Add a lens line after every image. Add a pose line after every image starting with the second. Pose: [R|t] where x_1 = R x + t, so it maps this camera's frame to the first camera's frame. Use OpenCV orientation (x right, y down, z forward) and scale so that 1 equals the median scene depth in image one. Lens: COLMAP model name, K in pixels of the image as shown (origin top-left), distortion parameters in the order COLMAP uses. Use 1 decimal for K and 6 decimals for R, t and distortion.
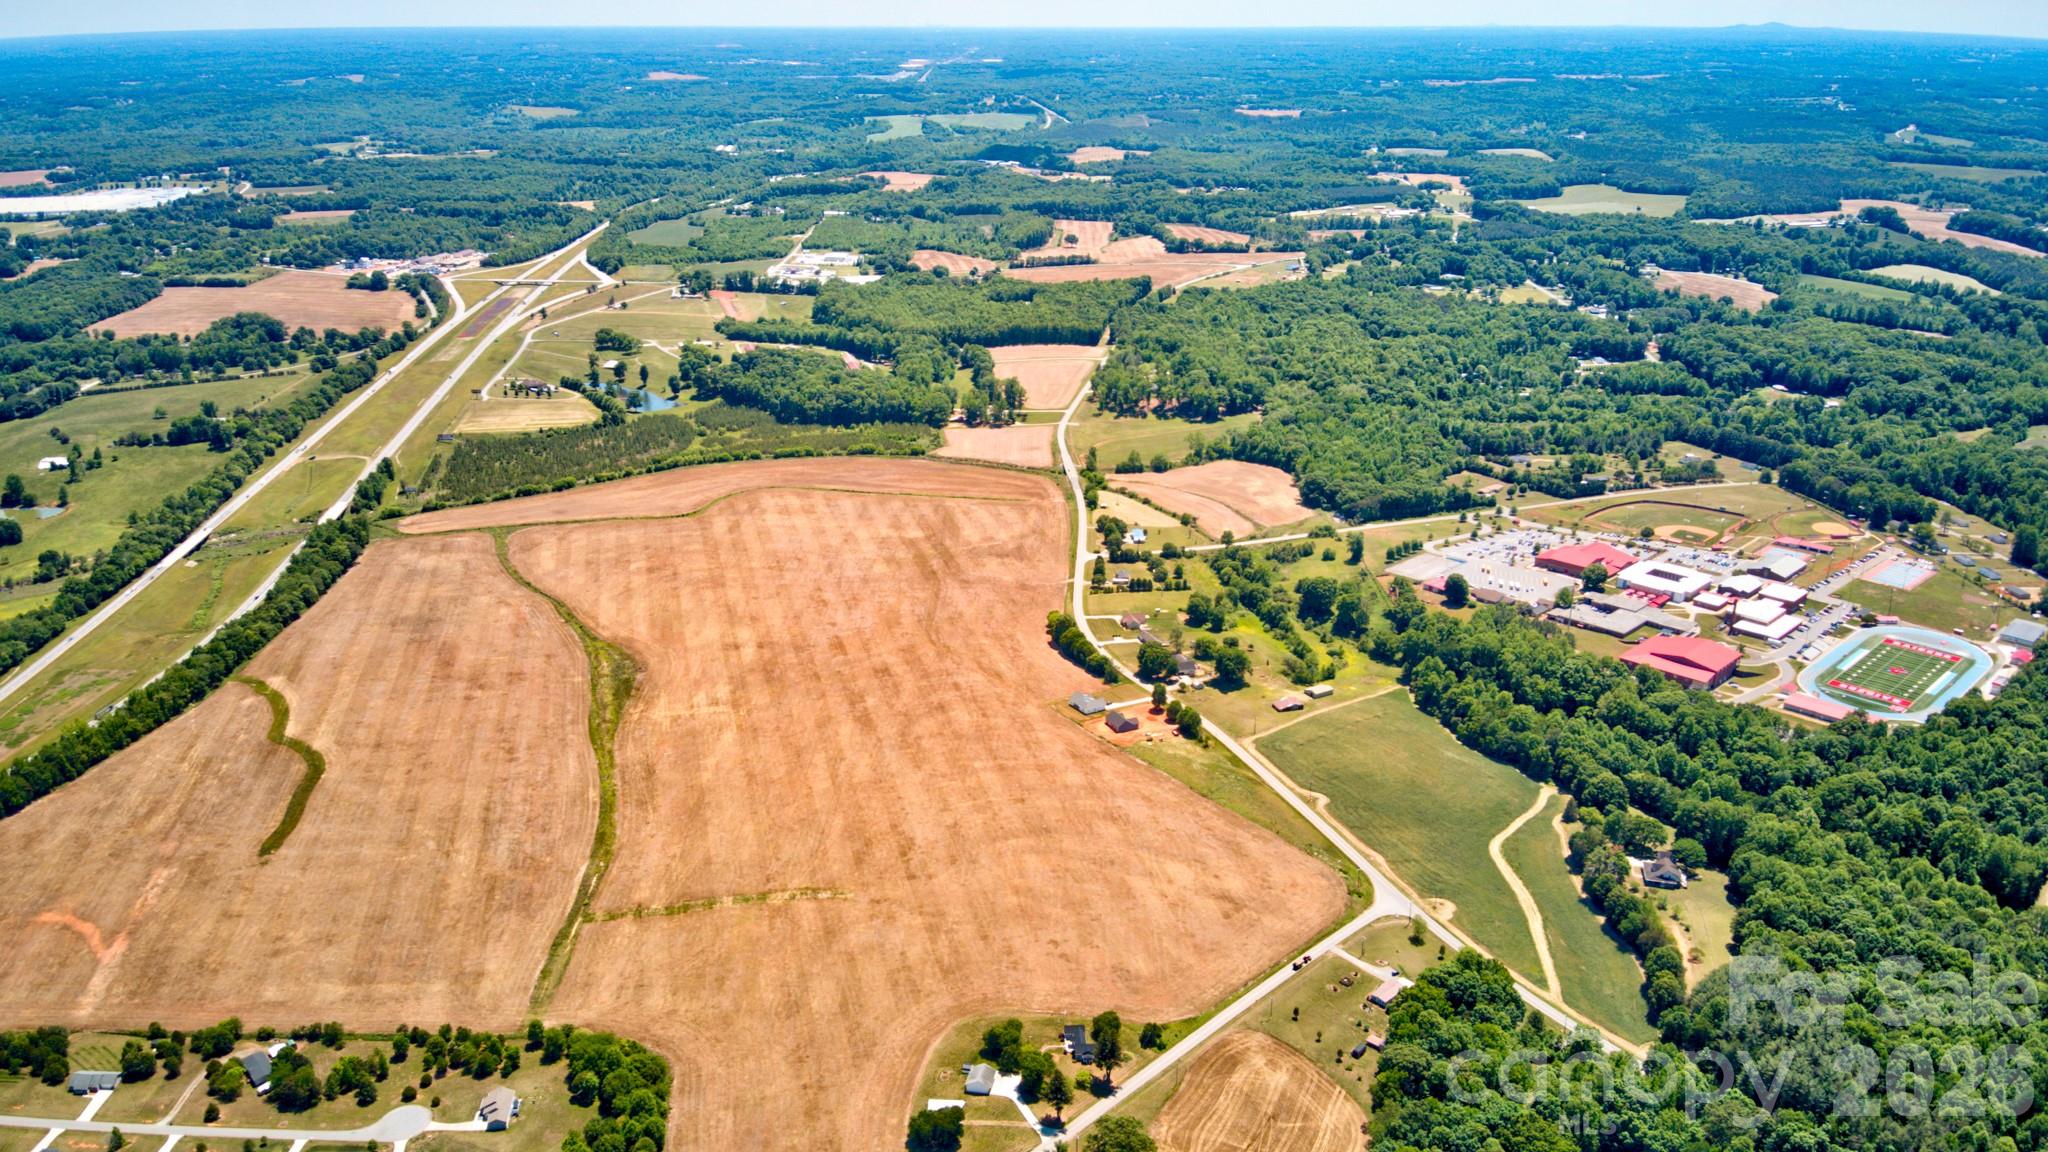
lens RADIAL K [[1518.4, 0, 1012.3], [0, 1518.4, 578.0], [0, 0, 1]] dist [0.183889, -0.377936]
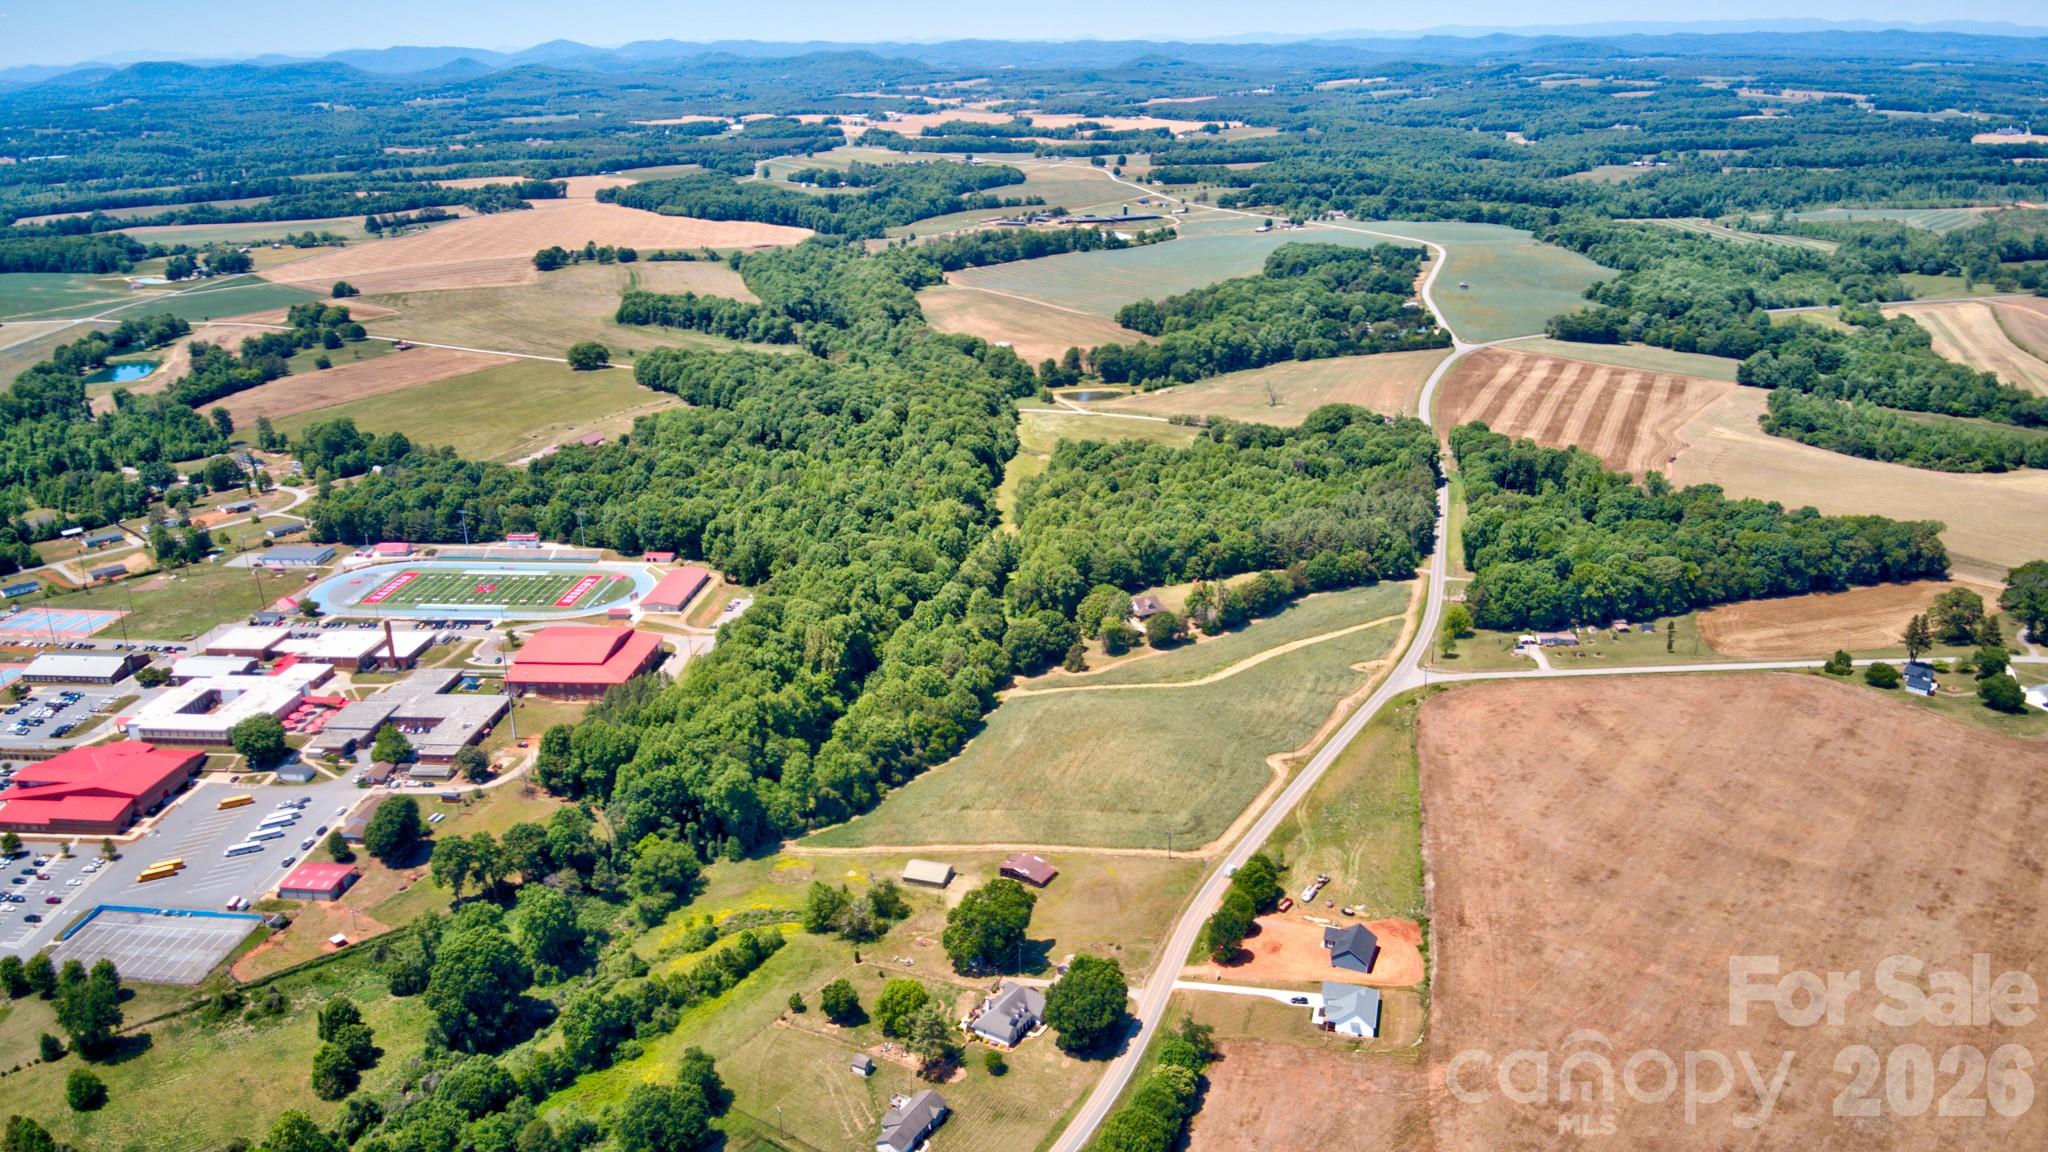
lens RADIAL K [[1513.8, 0, 1013.3], [0, 1513.8, 571.2], [0, 0, 1]] dist [0.214590, -0.477585]
pose [[-0.644528, -0.234820, 0.727628, -0.178546], [0.281849, 0.811679, 0.511604, -0.269472], [-0.710735, 0.534825, -0.456966, 1.125858]]
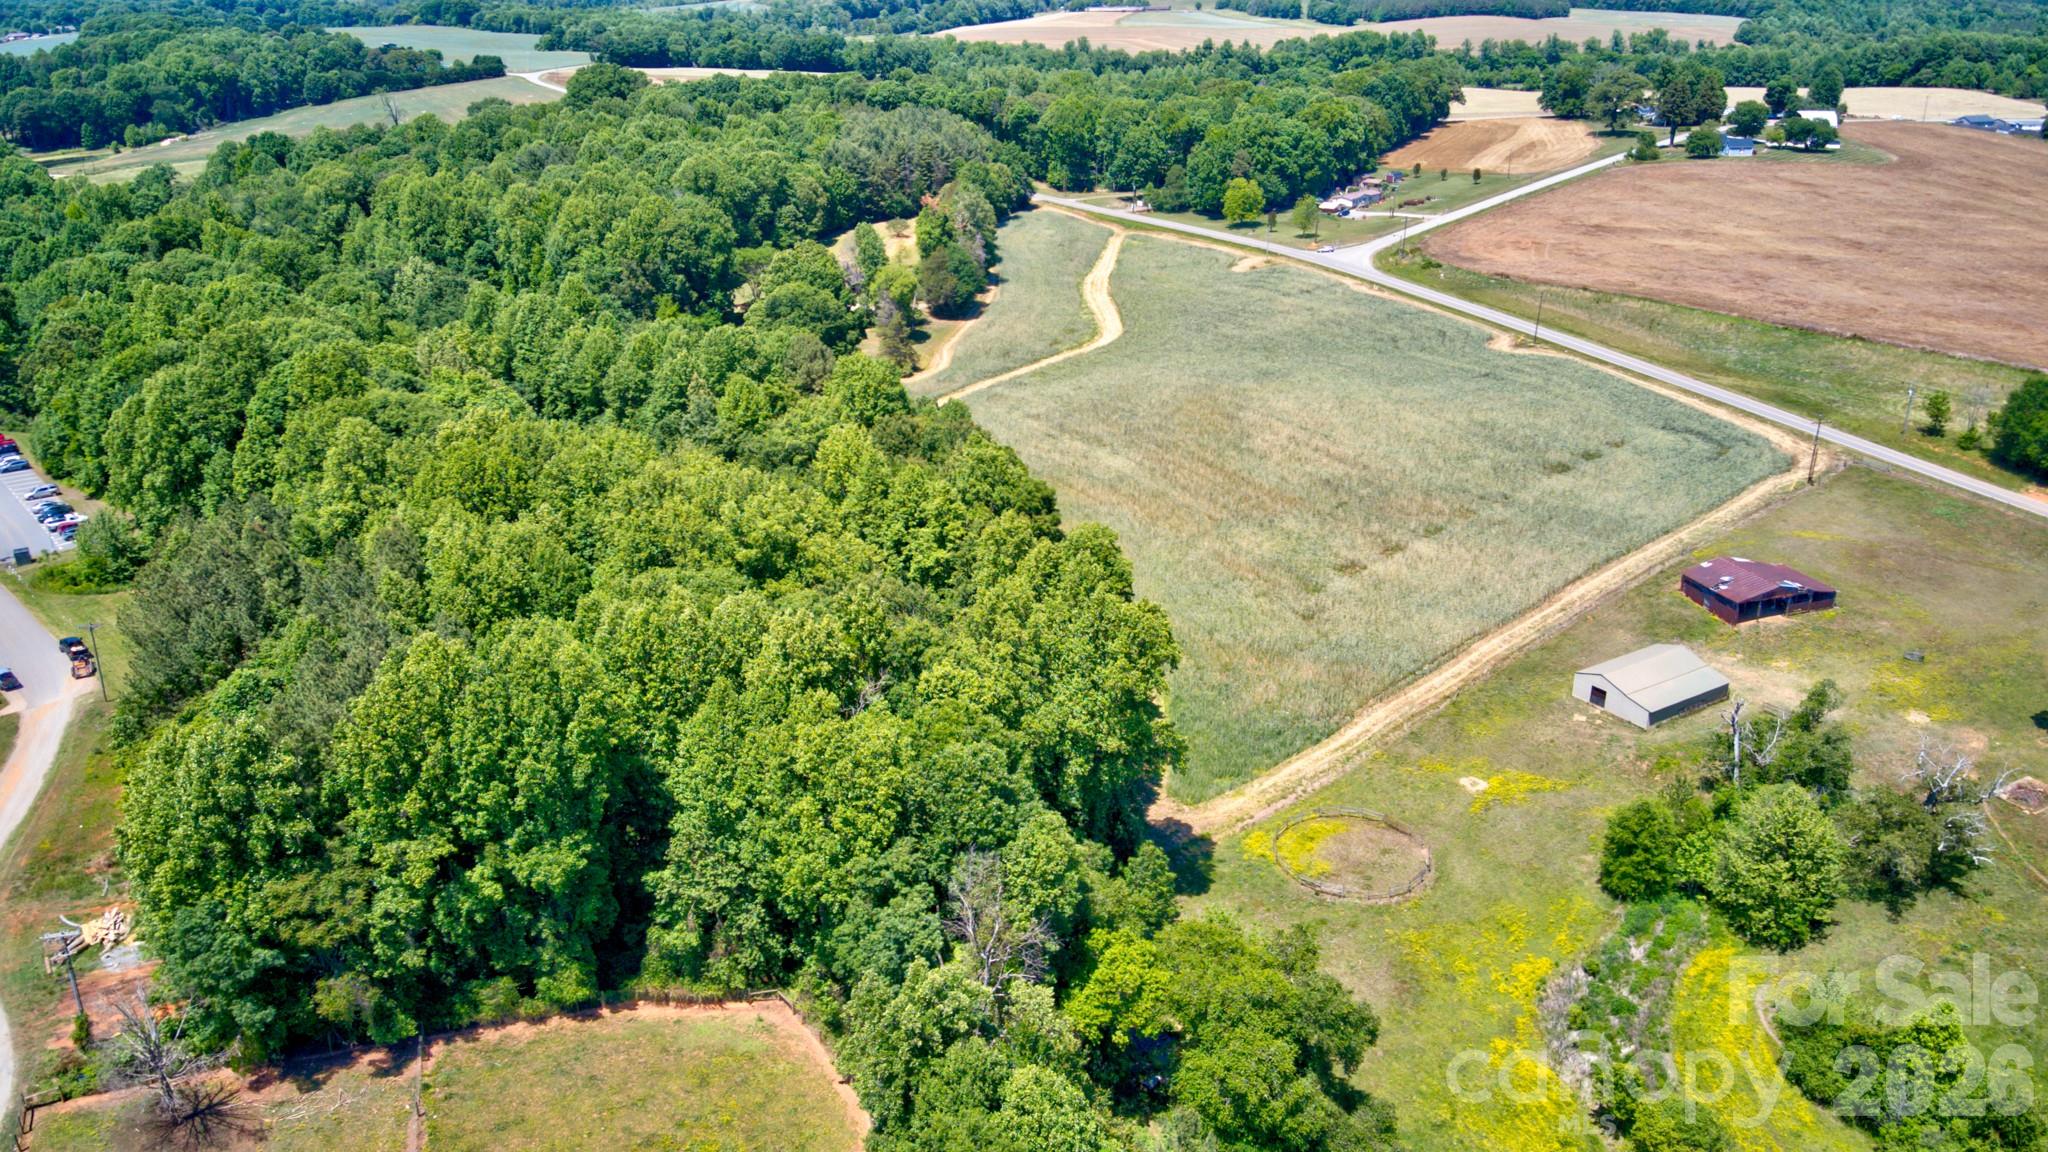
lens RADIAL K [[1517.1, 0, 1015.0], [0, 1517.1, 584.5], [0, 0, 1]] dist [0.142425, -0.265665]
pose [[-0.999833, 0.018268, -0.000068, 0.269188], [0.013408, 0.736370, 0.676446, -0.062925], [0.012407, 0.676333, -0.736492, 1.090806]]
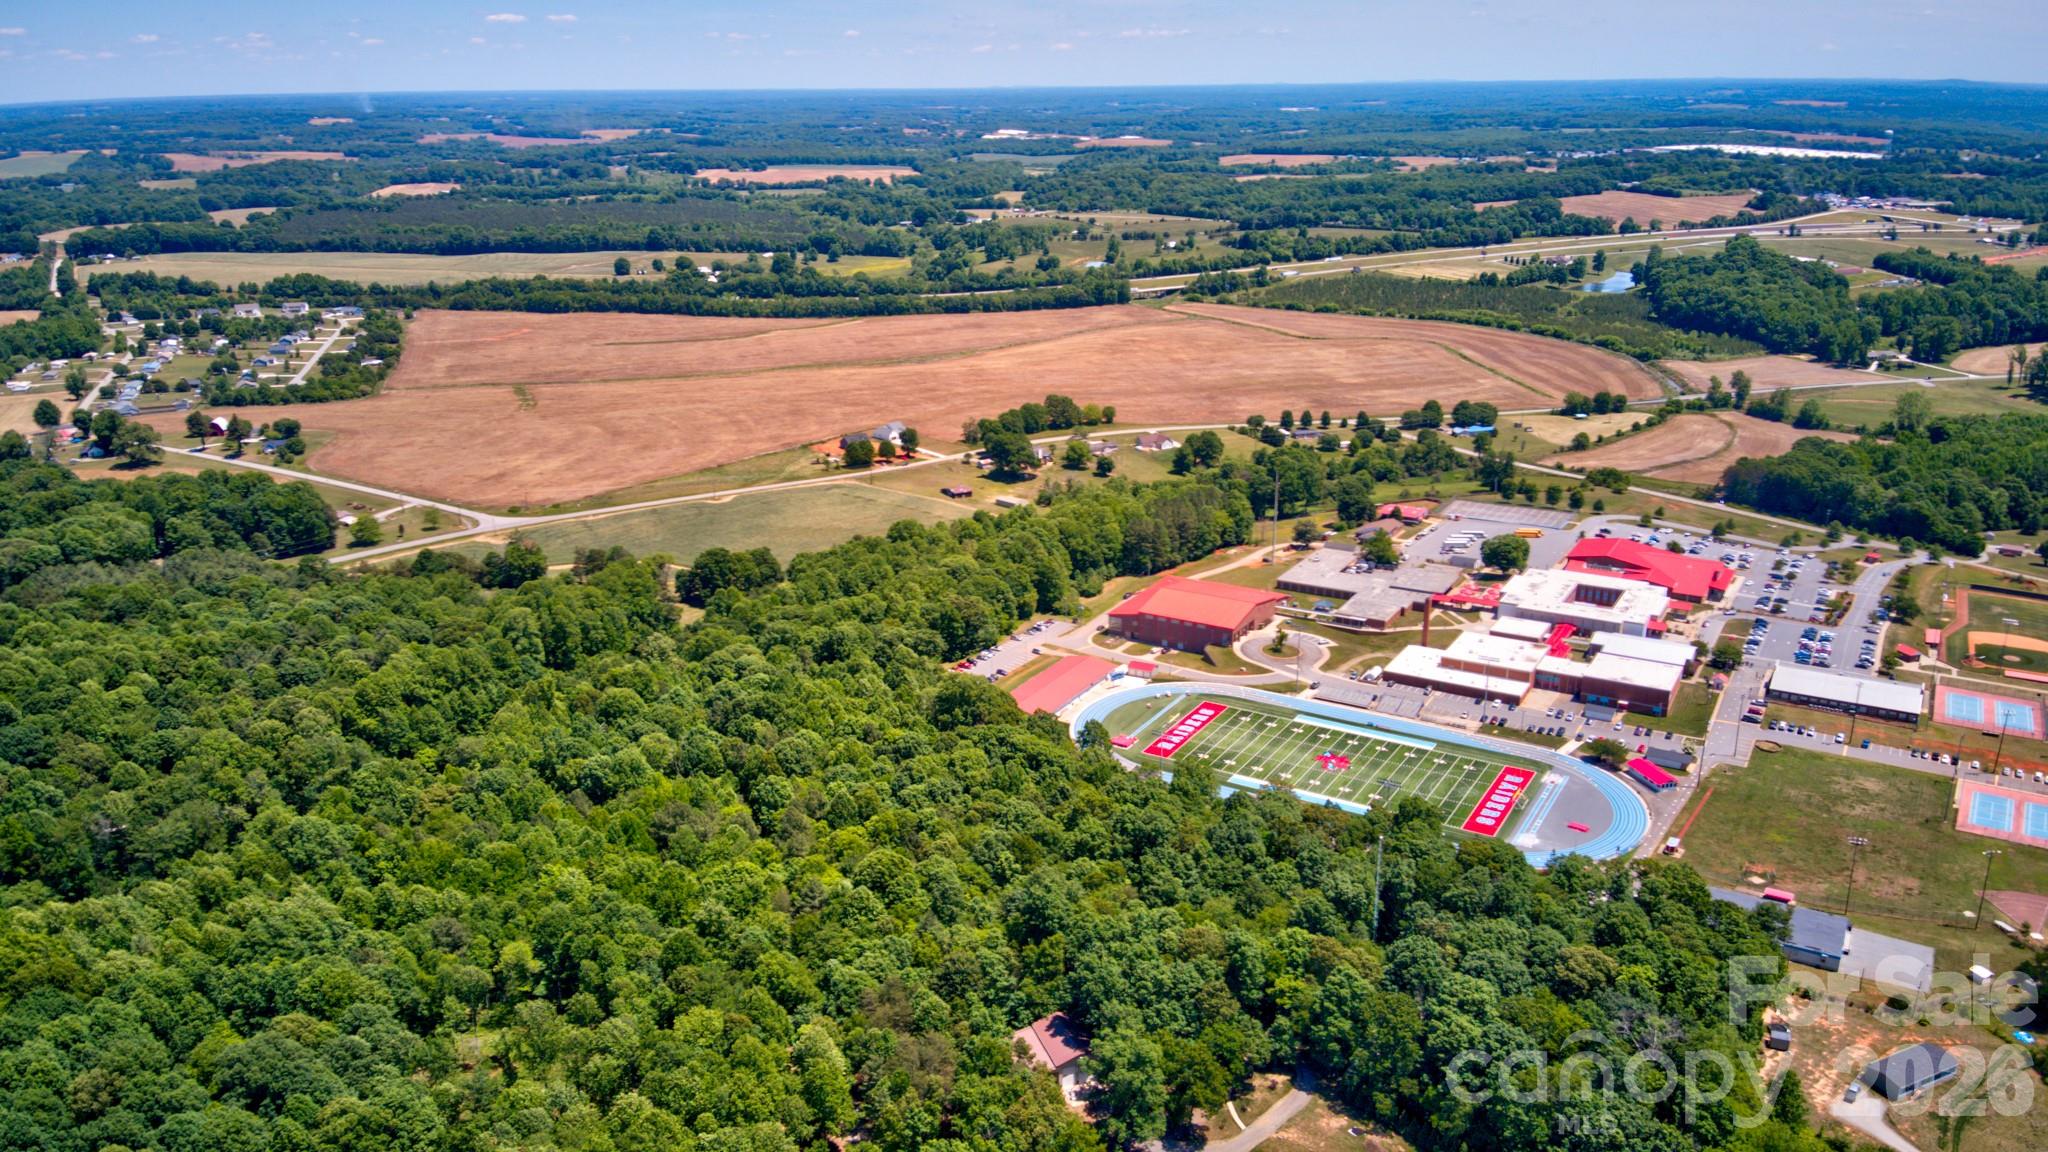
lens RADIAL K [[1517.1, 0, 1015.0], [0, 1517.1, 584.5], [0, 0, 1]] dist [0.142425, -0.265665]
pose [[0.252711, 0.301547, -0.919351, 0.929478], [-0.325843, 0.921212, 0.212590, -0.056347], [0.911023, 0.245841, 0.331057, 0.714279]]
